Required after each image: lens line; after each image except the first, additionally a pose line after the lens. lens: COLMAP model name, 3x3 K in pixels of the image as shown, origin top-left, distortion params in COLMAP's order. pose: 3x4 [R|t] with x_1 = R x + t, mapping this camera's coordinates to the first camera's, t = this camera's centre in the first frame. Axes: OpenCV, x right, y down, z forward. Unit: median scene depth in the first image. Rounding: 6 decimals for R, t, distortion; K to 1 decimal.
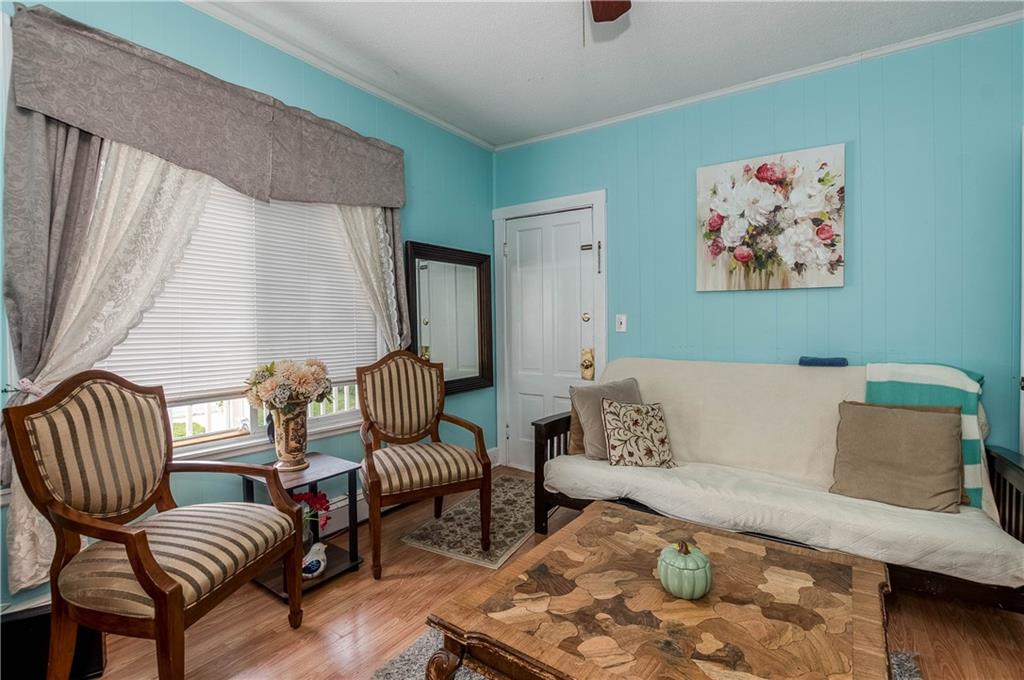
lens RADIAL K [[457.8, 0, 512.5], [0, 457.8, 334.8], [0, 0, 1]] dist [-0.030262, 0.000112]
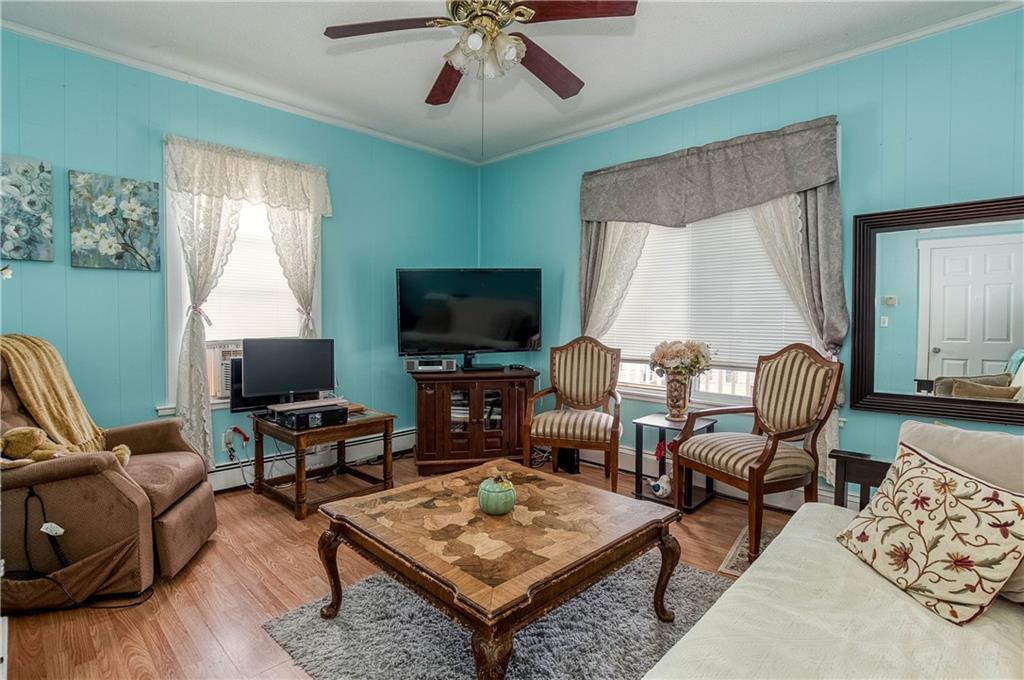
lens RADIAL K [[496.6, 0, 512.0], [0, 496.6, 340.0], [0, 0, 1]] dist [-0.037617, 0.000159]
pose [[-0.150618, 0.048985, -0.987378, 1.413265], [-0.021859, 0.998362, 0.052864, -0.021408], [0.988350, 0.029546, -0.149301, 0.973244]]
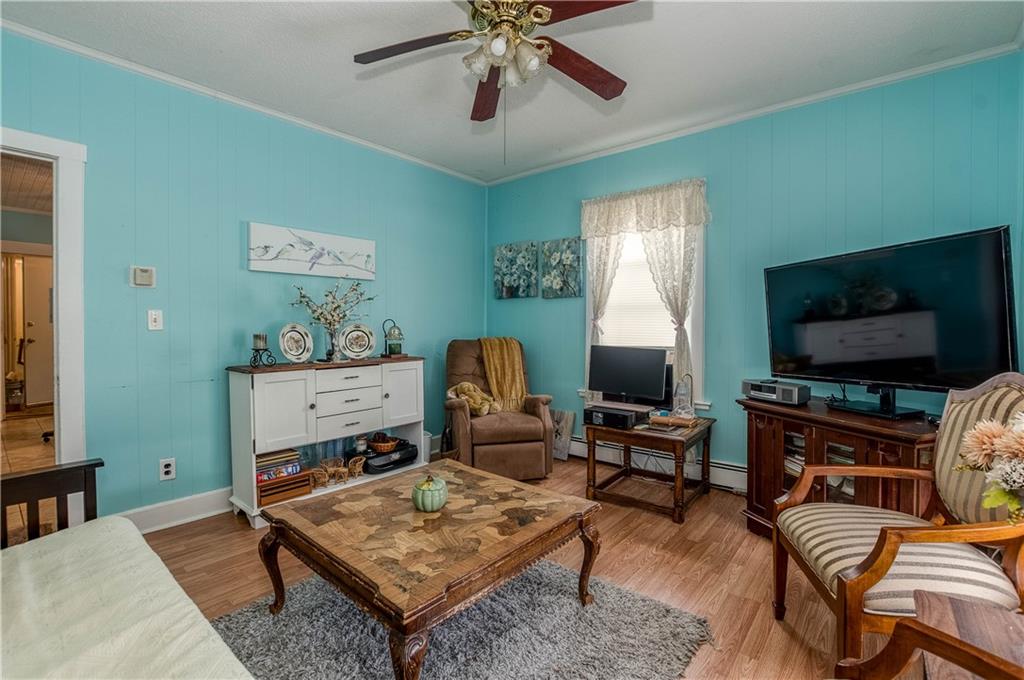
lens RADIAL K [[457.8, 0, 512.5], [0, 457.8, 334.8], [0, 0, 1]] dist [-0.030262, 0.000112]
pose [[-0.996401, 0.004497, 0.084645, -0.011818], [0.007529, 0.999340, 0.035538, -0.035470], [-0.084430, 0.036047, -0.995777, 1.889028]]
